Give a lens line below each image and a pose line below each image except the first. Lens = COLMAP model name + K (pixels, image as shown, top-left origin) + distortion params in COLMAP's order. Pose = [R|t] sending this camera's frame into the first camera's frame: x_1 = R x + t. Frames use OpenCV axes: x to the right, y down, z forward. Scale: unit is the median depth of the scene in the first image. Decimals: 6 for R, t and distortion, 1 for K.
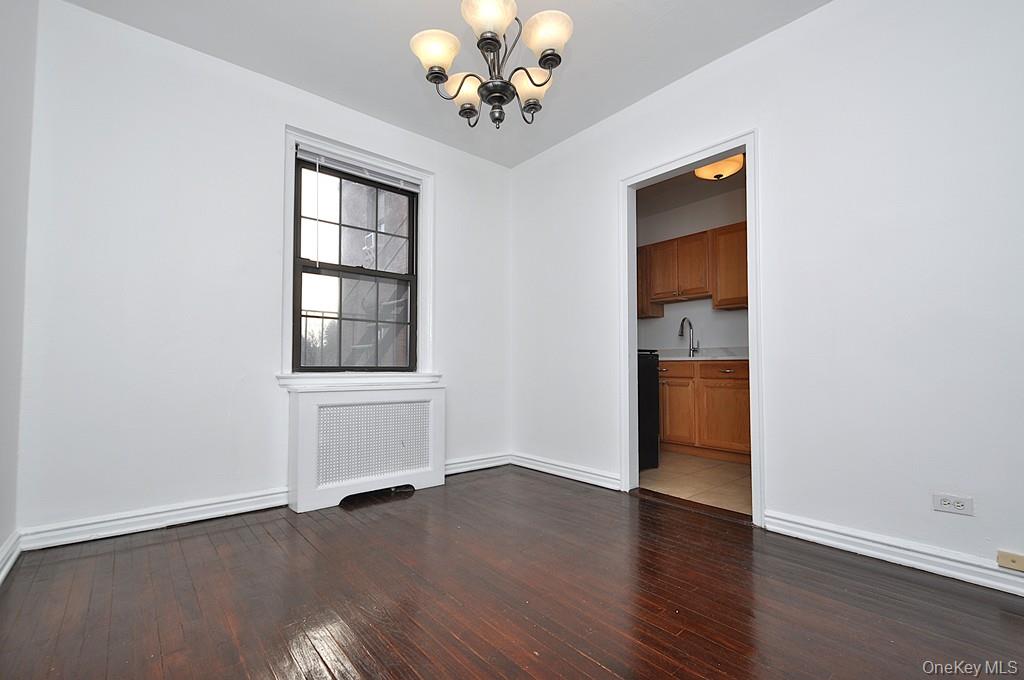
lens RADIAL K [[447.9, 0, 508.5], [0, 447.9, 351.5], [0, 0, 1]] dist [0.000473, -0.000446]
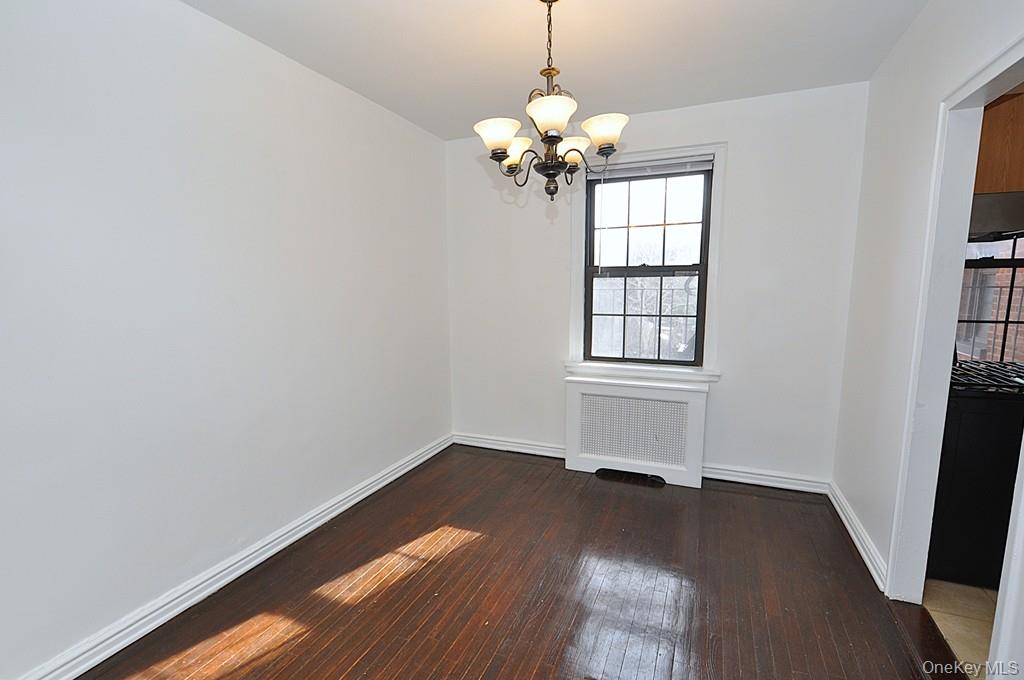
lens RADIAL K [[478.2, 0, 505.8], [0, 478.2, 355.1], [0, 0, 1]] dist [0.000627, -0.000820]
pose [[0.448554, 0.126637, -0.884738, 0.589909], [0.043743, 0.985614, 0.163253, -0.191582], [0.892684, -0.111929, 0.436562, 0.210274]]
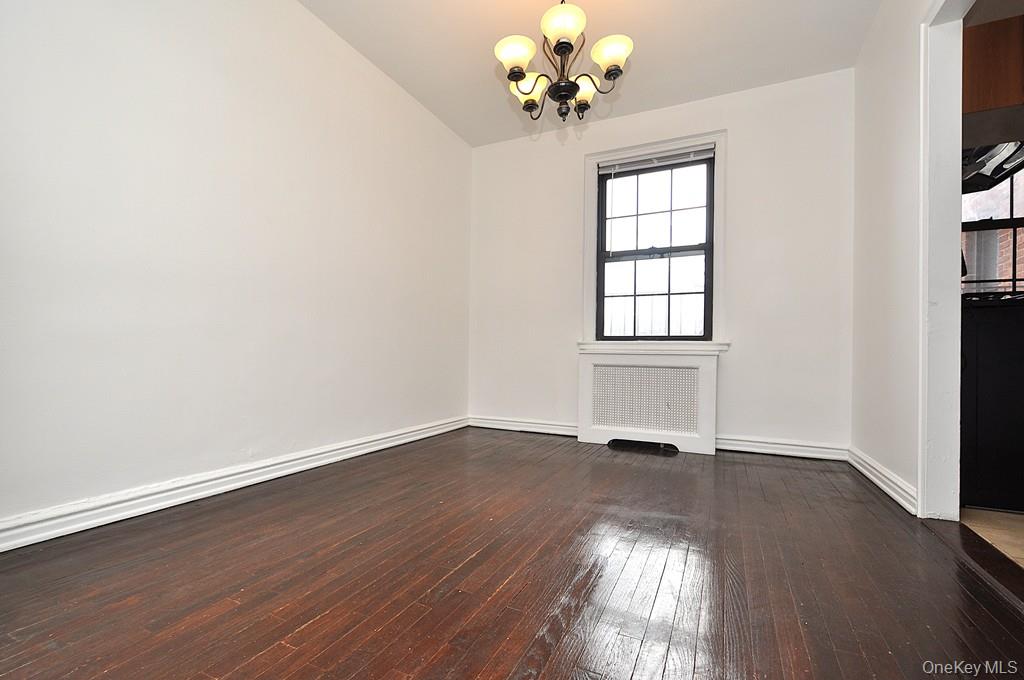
lens RADIAL K [[447.9, 0, 508.5], [0, 447.9, 351.5], [0, 0, 1]] dist [0.000473, -0.000446]
pose [[0.411613, 0.001177, -0.911358, 0.591488], [0.020693, 0.999729, 0.010637, 0.057495], [0.911124, -0.023237, 0.411477, 0.215878]]
